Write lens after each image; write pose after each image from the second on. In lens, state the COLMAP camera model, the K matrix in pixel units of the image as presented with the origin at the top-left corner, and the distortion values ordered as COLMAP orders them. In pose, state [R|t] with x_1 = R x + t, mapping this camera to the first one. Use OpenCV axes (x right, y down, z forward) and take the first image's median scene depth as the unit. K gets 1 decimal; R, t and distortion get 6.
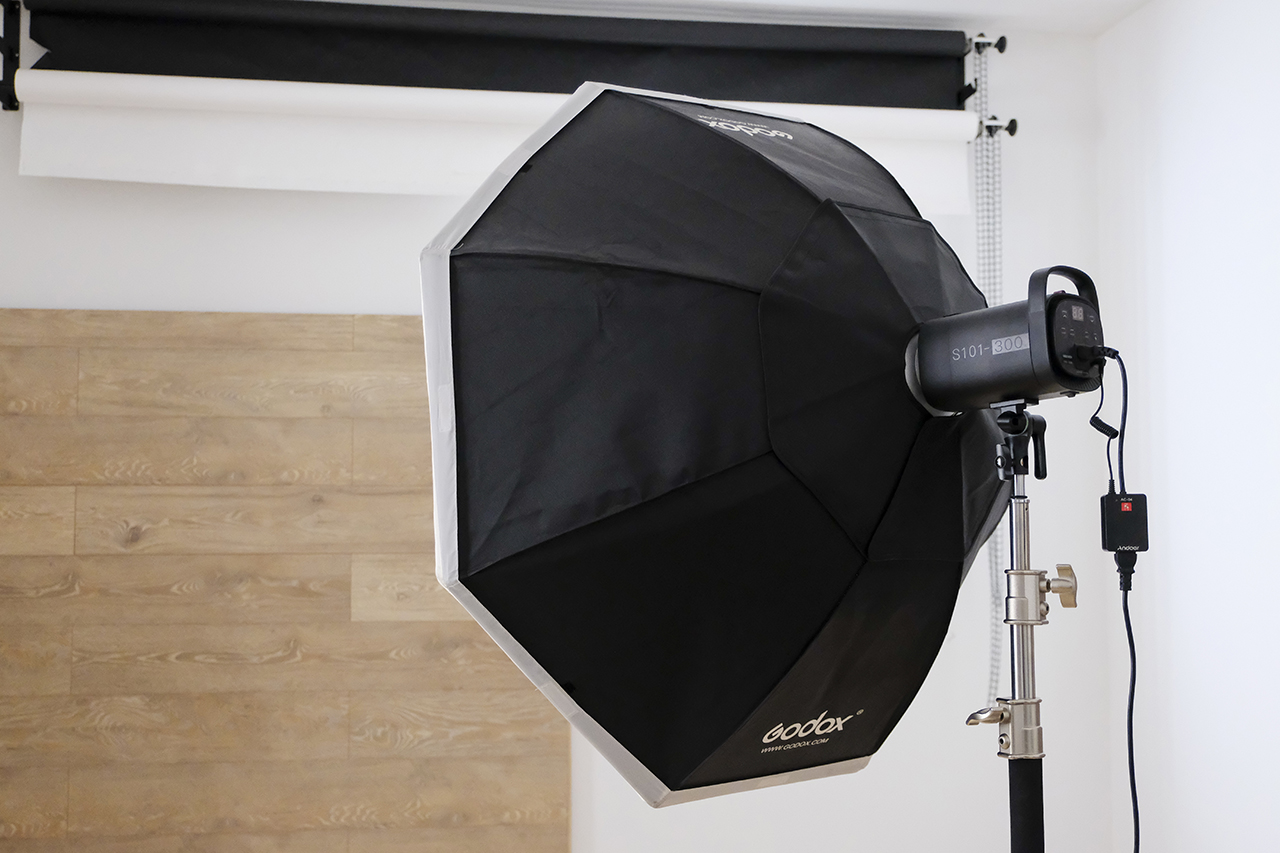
lens RADIAL K [[1472.2, 0, 640.0], [0, 1472.2, 426.5], [0, 0, 1]] dist [0.014455, 0.010138]
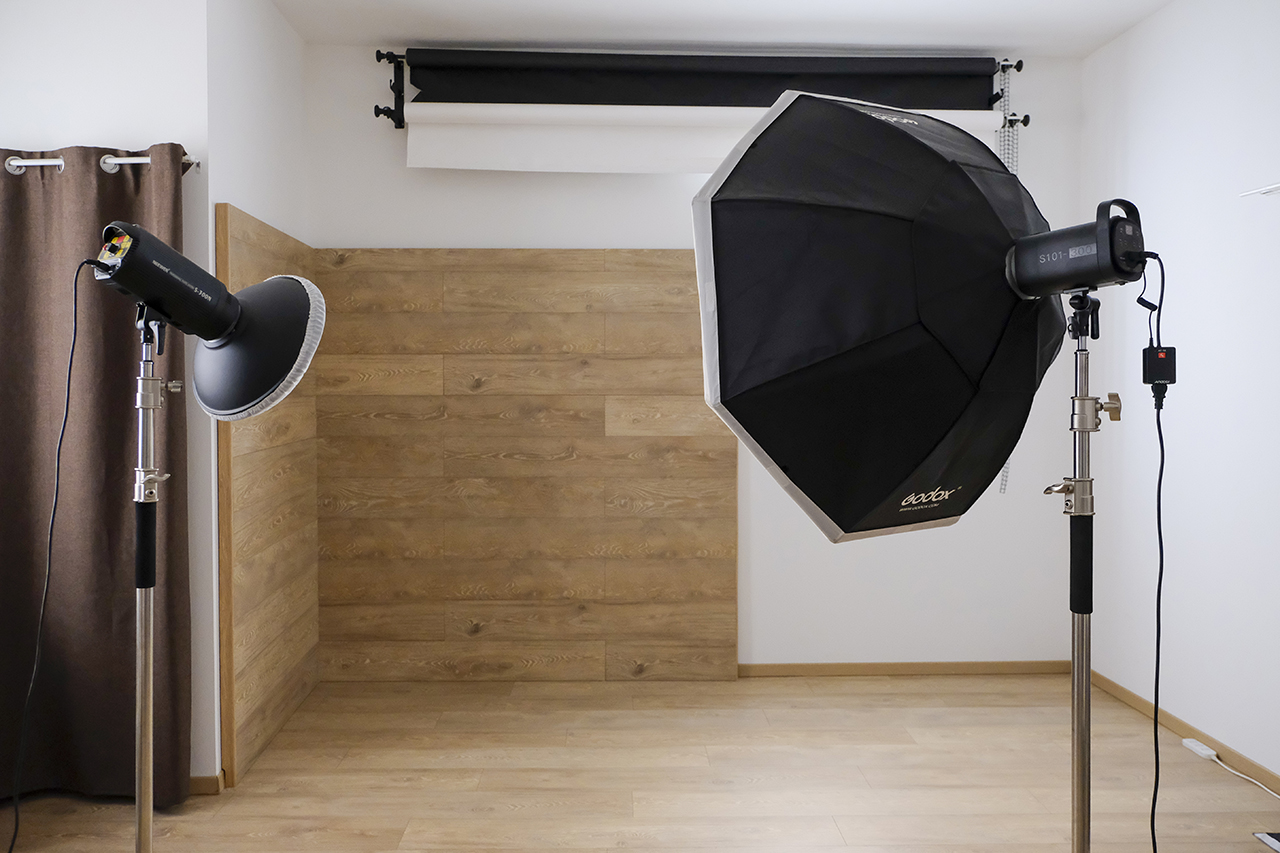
lens RADIAL K [[904.4, 0, 638.8], [0, 904.4, 400.1], [0, 0, 1]] dist [-0.011073, 0.003394]
pose [[0.993876, 0.003756, -0.110436, -0.046996], [0.005373, 0.996597, 0.082255, 0.008723], [0.110369, -0.082344, 0.990474, -0.000675]]
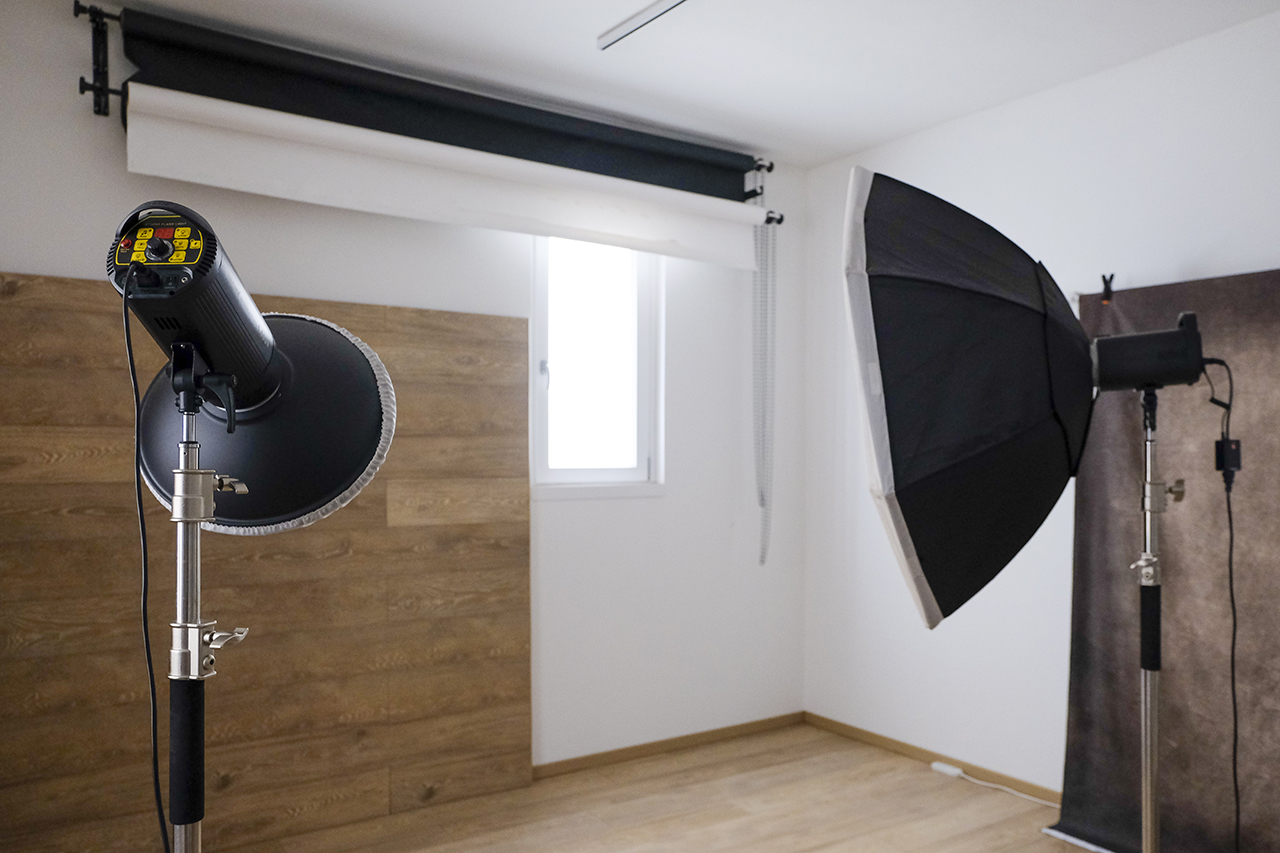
lens RADIAL K [[915.7, 0, 640.3], [0, 915.7, 481.5], [0, 0, 1]] dist [-0.005390, 0.001545]
pose [[0.905810, -0.010678, 0.423551, -0.352324], [-0.027857, 0.996018, 0.084687, 0.008890], [-0.422768, -0.088509, 0.901905, 0.116525]]
